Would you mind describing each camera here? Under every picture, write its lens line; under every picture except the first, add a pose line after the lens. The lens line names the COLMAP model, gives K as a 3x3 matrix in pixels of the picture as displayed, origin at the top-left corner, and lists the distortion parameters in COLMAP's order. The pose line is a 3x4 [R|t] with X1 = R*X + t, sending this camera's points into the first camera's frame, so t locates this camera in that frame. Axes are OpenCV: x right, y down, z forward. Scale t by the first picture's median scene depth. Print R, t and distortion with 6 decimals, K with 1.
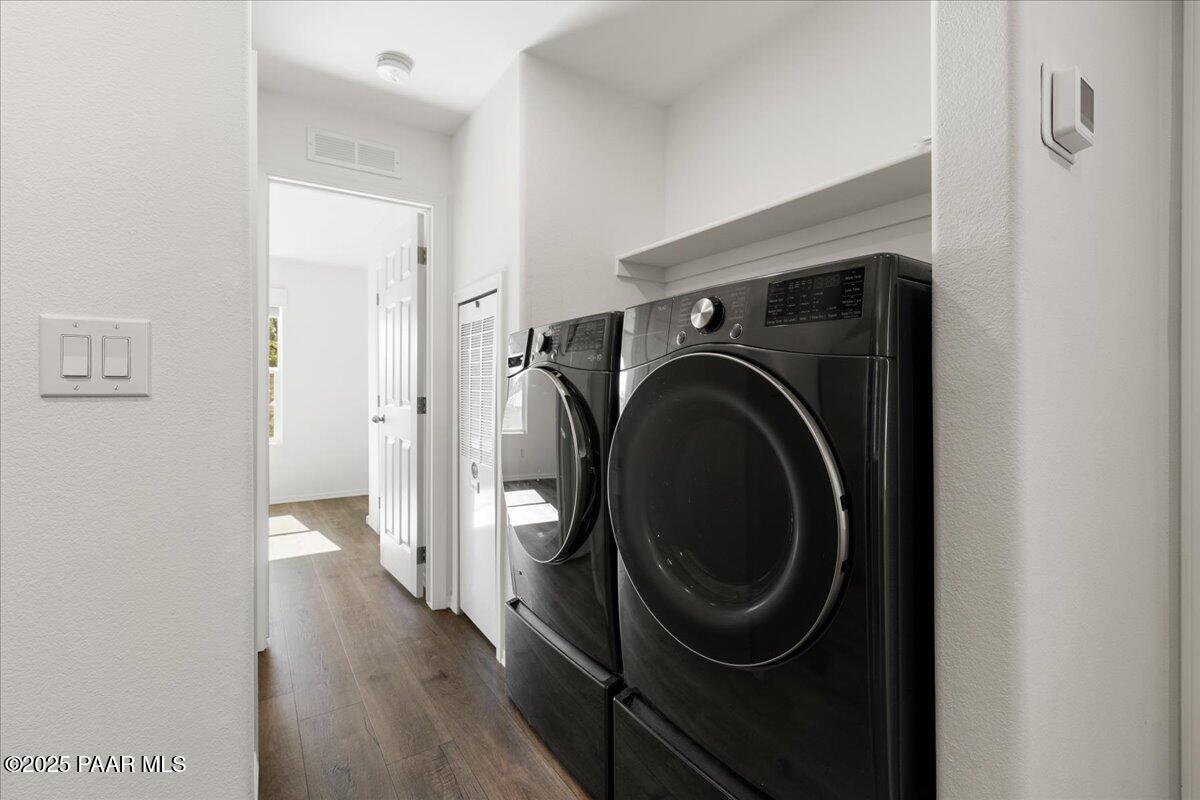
lens RADIAL K [[528.3, 0, 605.4], [0, 528.3, 390.9], [0, 0, 1]] dist [-0.000804, 0.000049]
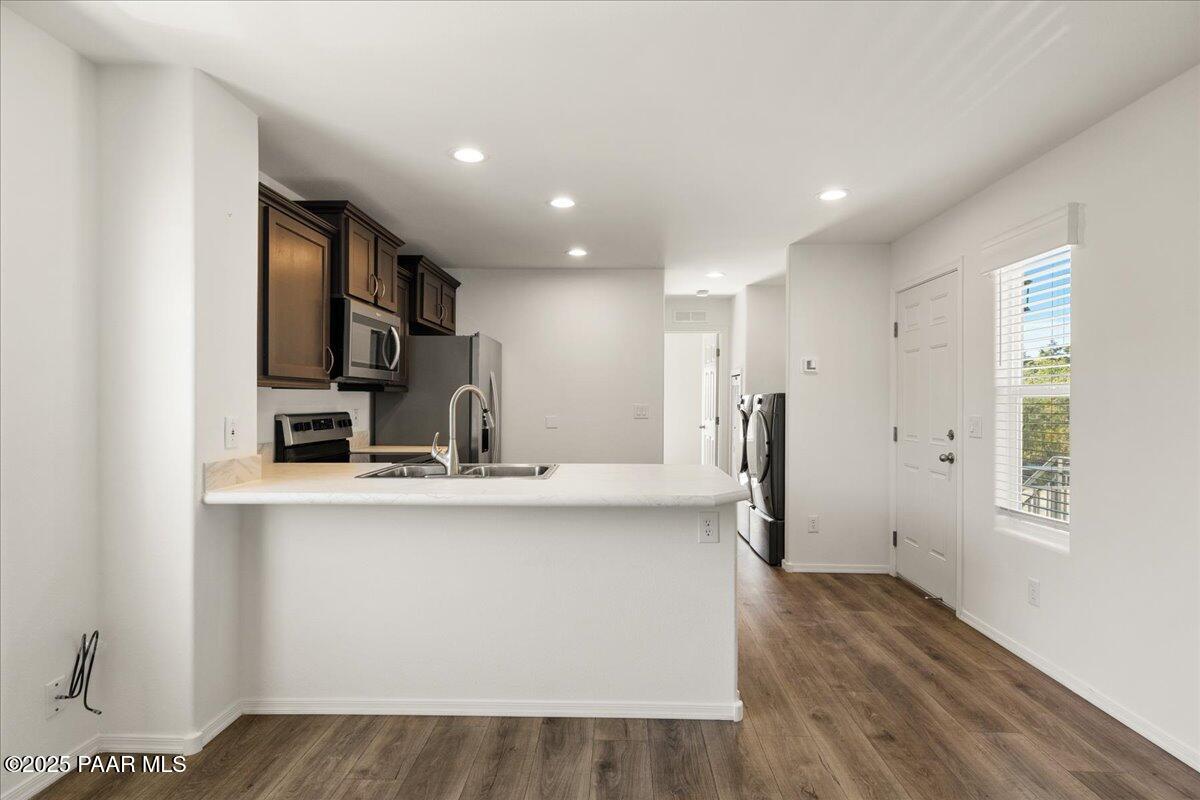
lens RADIAL K [[620.9, 0, 605.0], [0, 620.9, 400.5], [0, 0, 1]] dist [0.000694, -0.000250]
pose [[0.818338, 0.004024, -0.574723, 0.776477], [-0.006063, 0.999980, -0.001631, -0.051278], [0.574705, 0.004819, 0.818346, -1.427542]]
